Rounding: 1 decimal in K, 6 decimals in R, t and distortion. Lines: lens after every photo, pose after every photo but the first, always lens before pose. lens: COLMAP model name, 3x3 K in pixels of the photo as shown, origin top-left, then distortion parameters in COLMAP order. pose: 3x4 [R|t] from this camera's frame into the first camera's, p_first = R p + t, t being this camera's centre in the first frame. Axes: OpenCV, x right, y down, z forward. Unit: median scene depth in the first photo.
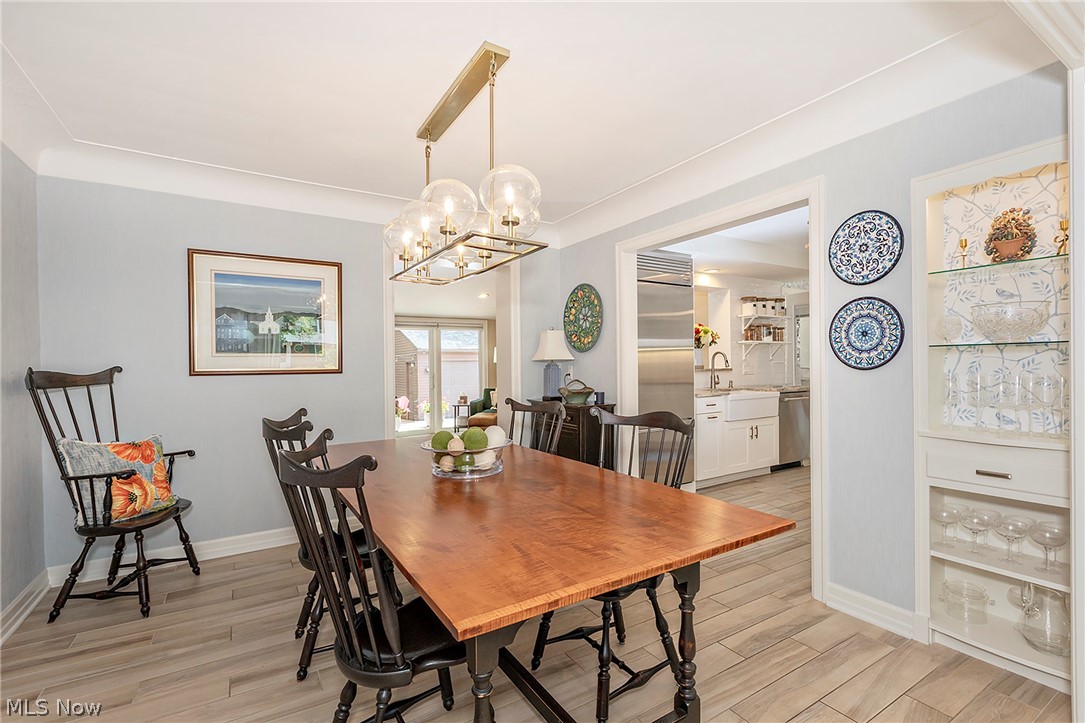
lens RADIAL K [[499.5, 0, 541.2], [0, 499.5, 367.7], [0, 0, 1]] dist [0.004574, 0.000488]
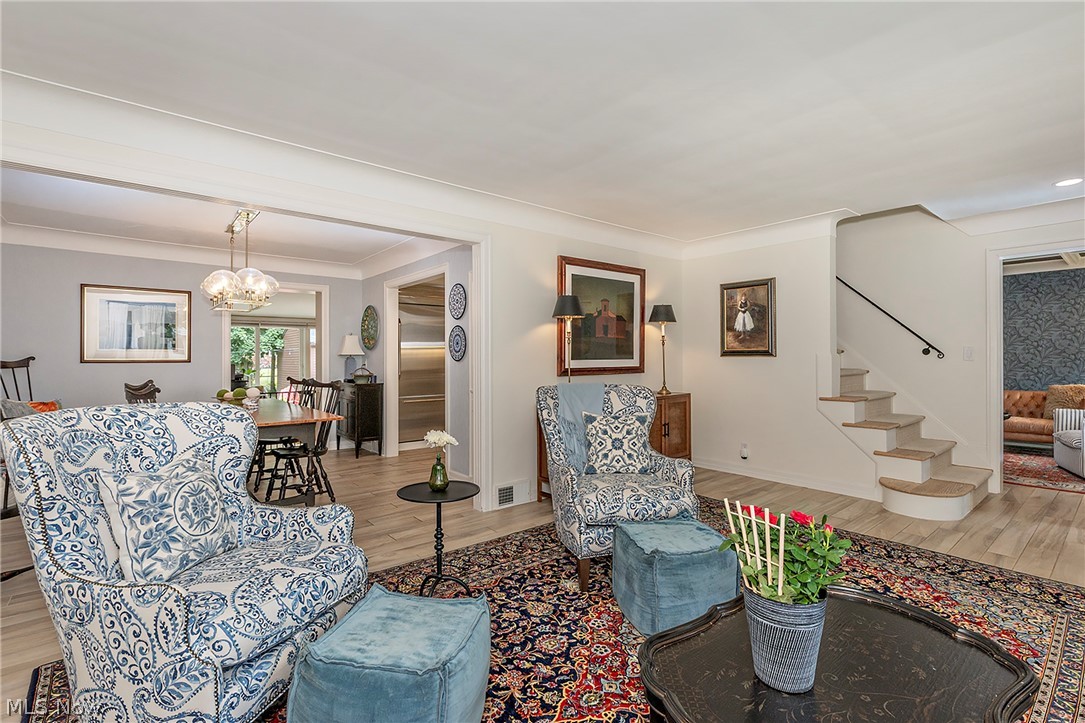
lens RADIAL K [[499.5, 0, 545.6], [0, 499.5, 360.5], [0, 0, 1]] dist [0.004574, 0.000488]
pose [[0.989562, 0.007619, 0.143907, 0.546140], [-0.007210, 0.999968, -0.003368, 0.003803], [-0.143928, 0.002295, 0.989585, -0.814045]]
